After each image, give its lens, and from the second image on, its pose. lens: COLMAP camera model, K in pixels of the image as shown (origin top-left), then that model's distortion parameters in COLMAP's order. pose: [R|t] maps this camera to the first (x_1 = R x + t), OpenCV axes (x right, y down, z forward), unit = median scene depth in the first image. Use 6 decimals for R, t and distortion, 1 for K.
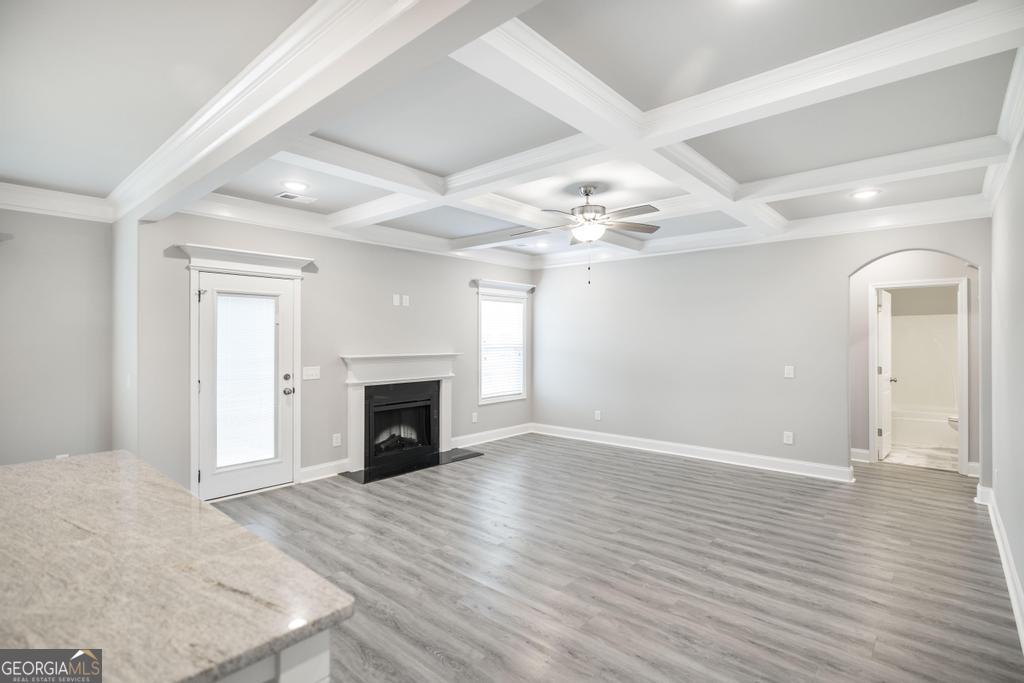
lens RADIAL K [[497.9, 0, 512.2], [0, 497.9, 340.5], [0, 0, 1]] dist [-0.000651, -0.000127]
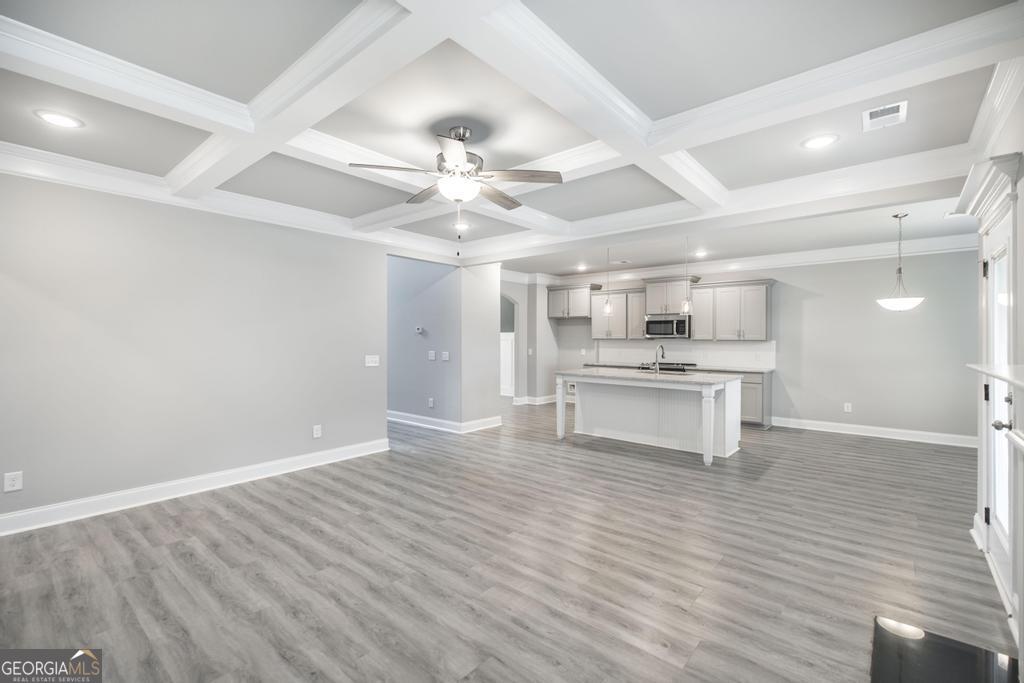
lens RADIAL K [[443.8, 0, 512.9], [0, 443.8, 338.2], [0, 0, 1]] dist [0.002574, -0.000064]
pose [[-0.999804, -0.002958, -0.019571, 0.095468], [-0.002951, 0.999996, -0.000419, 0.017245], [0.019572, -0.000362, -0.999808, 1.953920]]
